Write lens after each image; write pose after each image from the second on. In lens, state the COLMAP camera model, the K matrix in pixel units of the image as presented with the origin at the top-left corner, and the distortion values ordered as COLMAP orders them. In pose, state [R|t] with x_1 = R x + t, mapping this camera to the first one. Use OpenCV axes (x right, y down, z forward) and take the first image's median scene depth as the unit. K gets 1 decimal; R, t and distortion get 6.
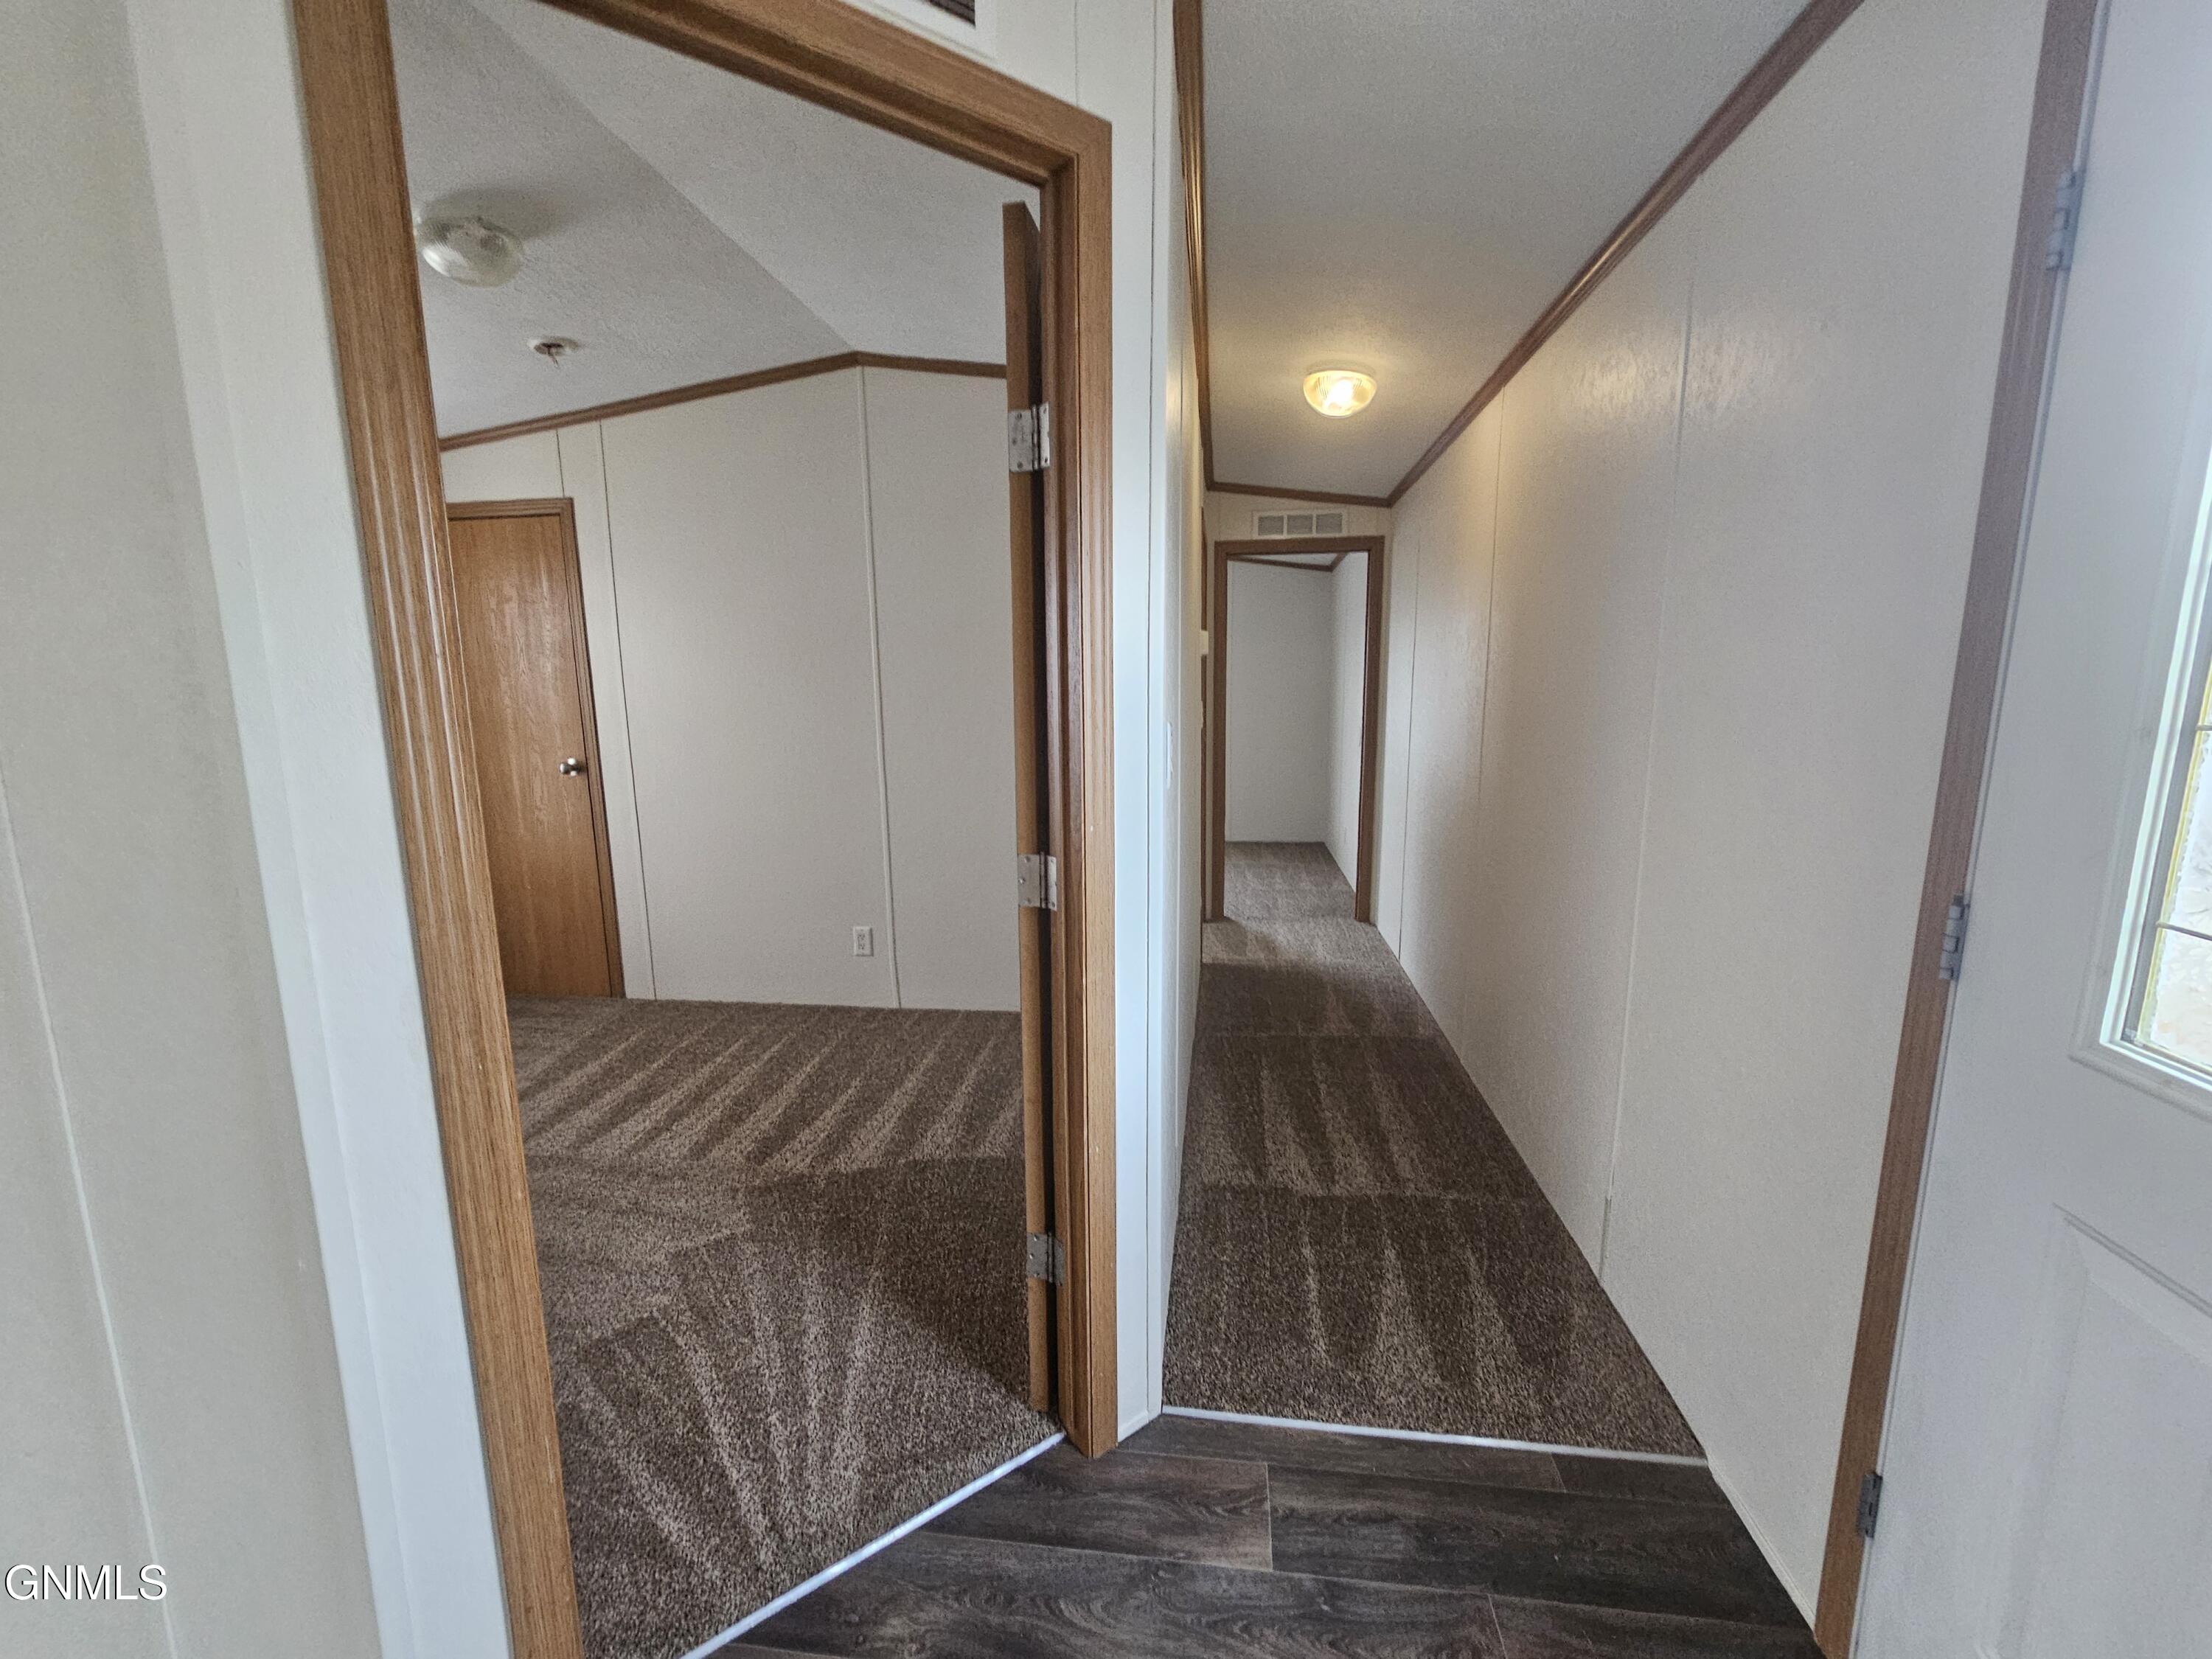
lens RADIAL K [[896.3, 0, 1109.3], [0, 896.3, 838.6], [0, 0, 1]] dist [-0.005437, -0.000354]
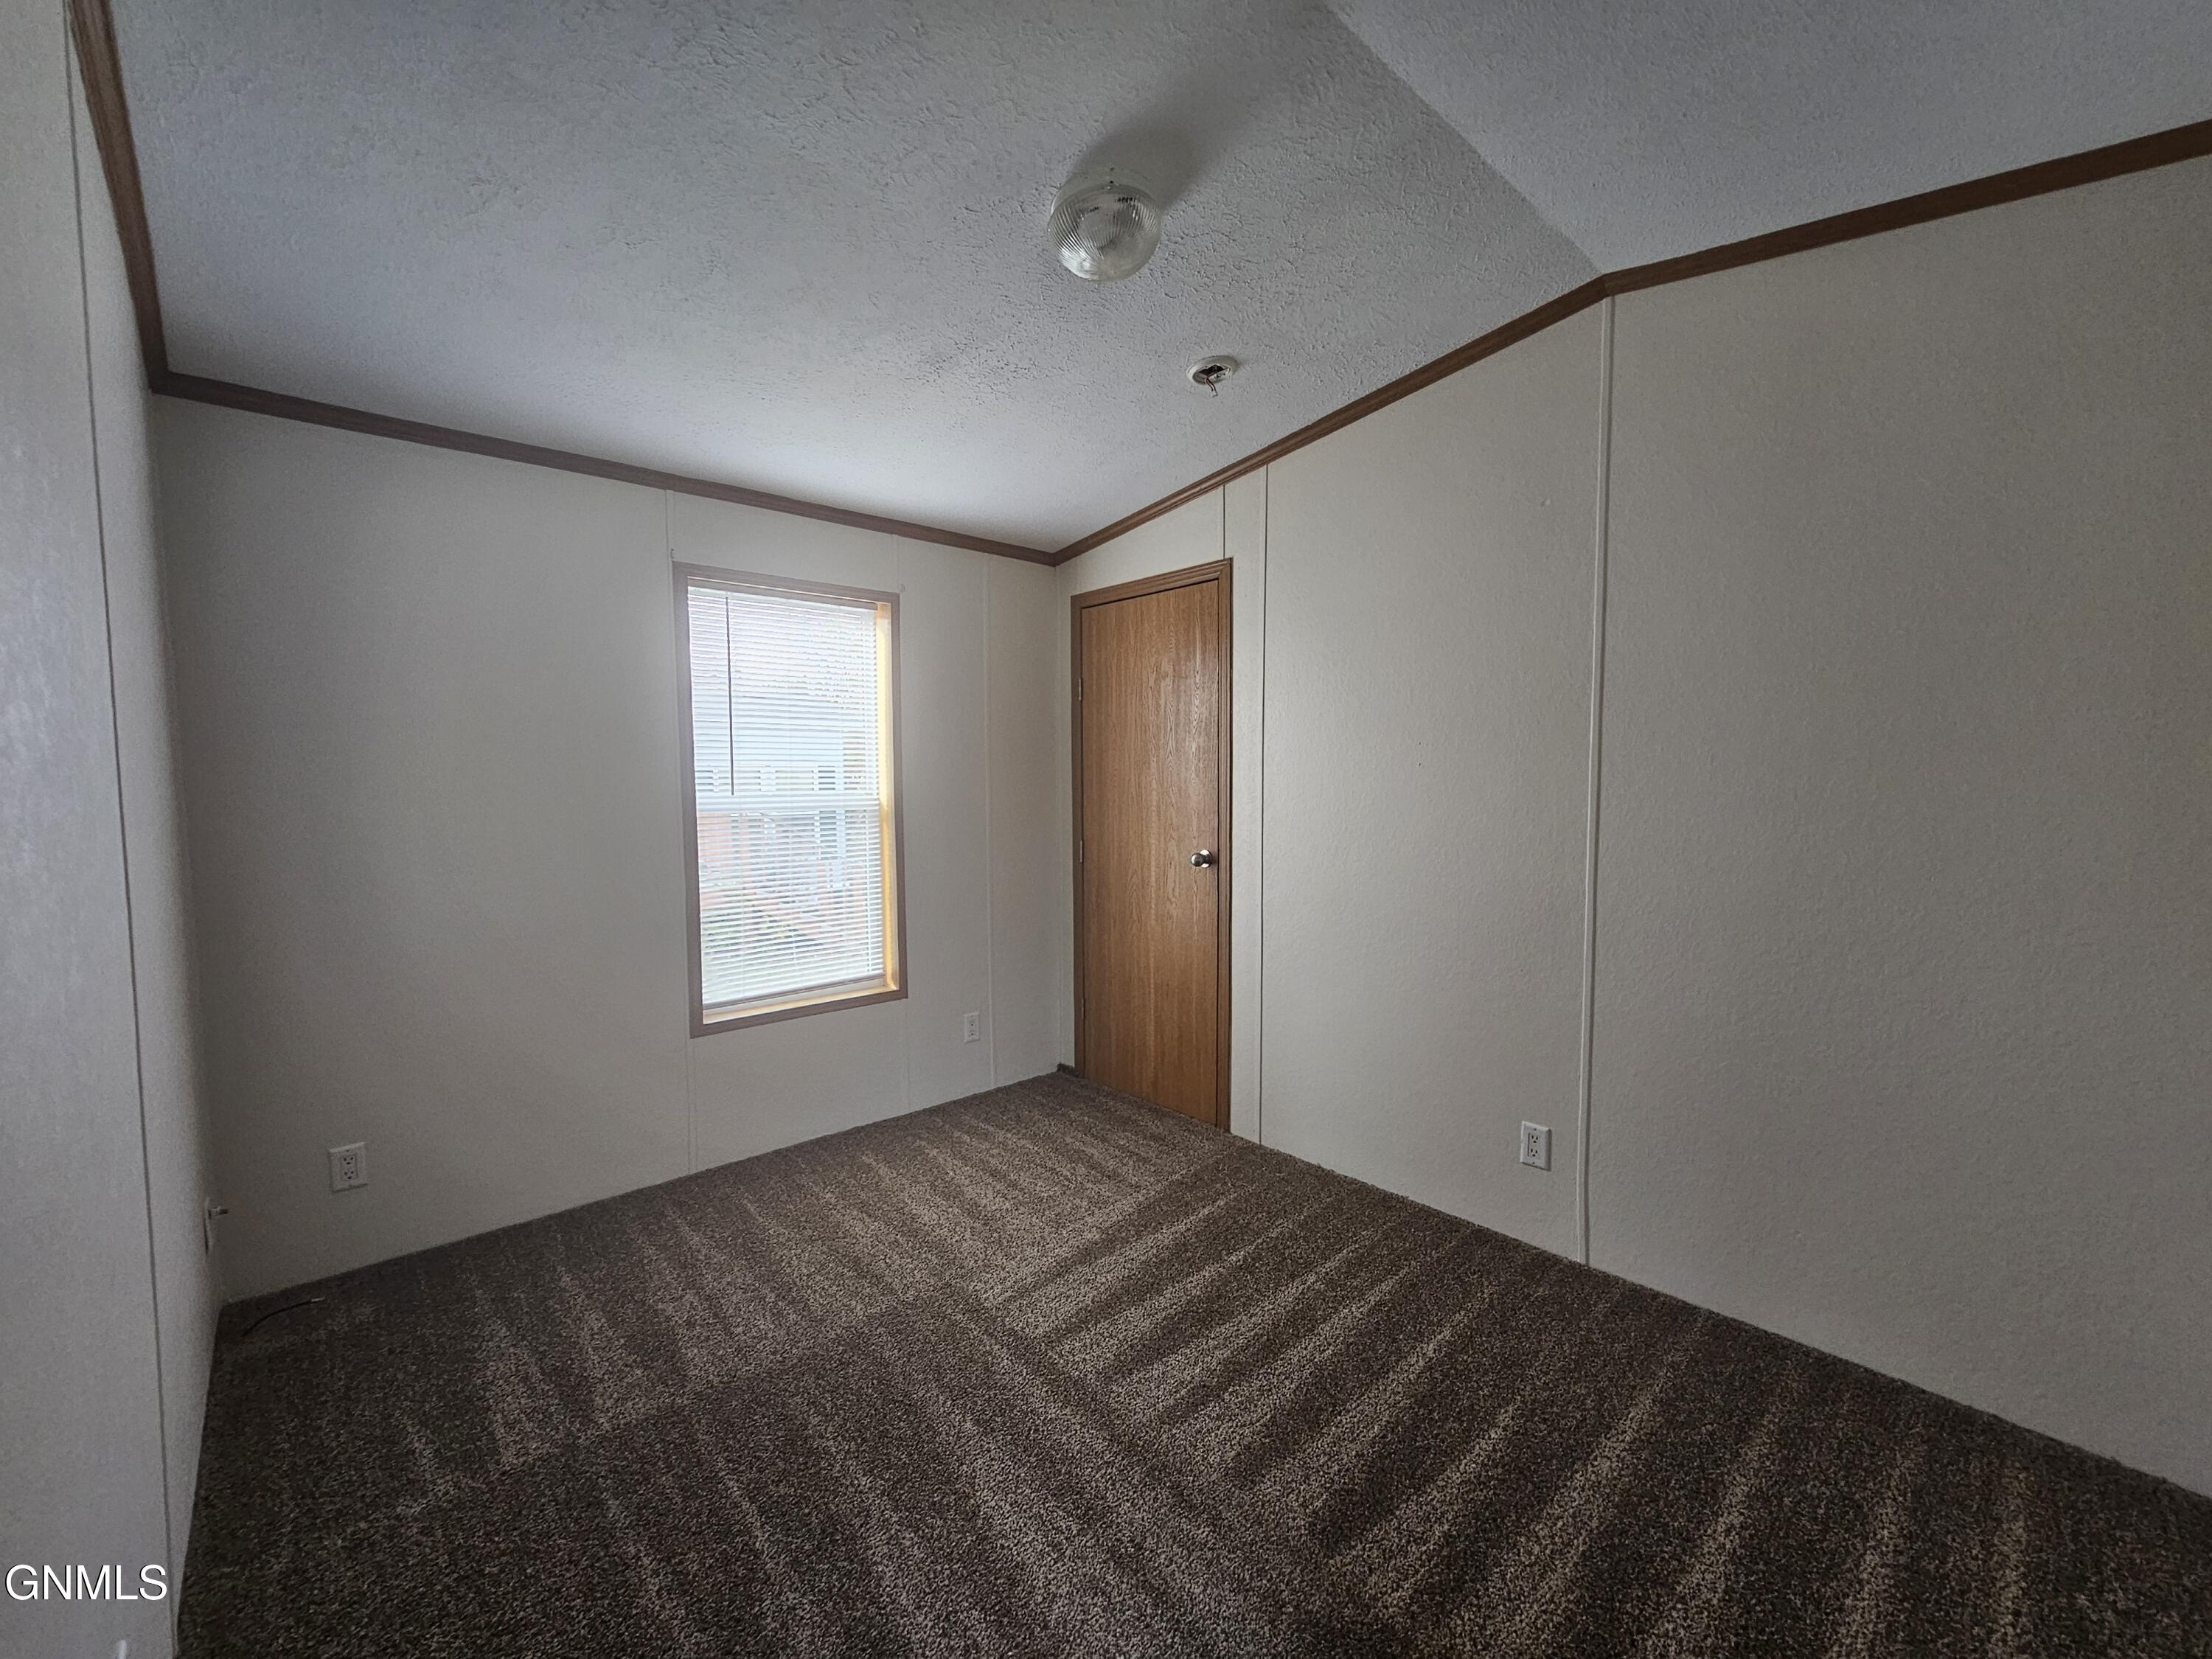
lens RADIAL K [[896.3, 0, 1104.7], [0, 896.3, 843.2], [0, 0, 1]] dist [-0.005437, -0.000354]
pose [[0.749313, 0.055176, -0.659913, -0.100303], [-0.111918, 0.992739, -0.044076, -0.050300], [0.652690, 0.106883, 0.750048, 0.302428]]
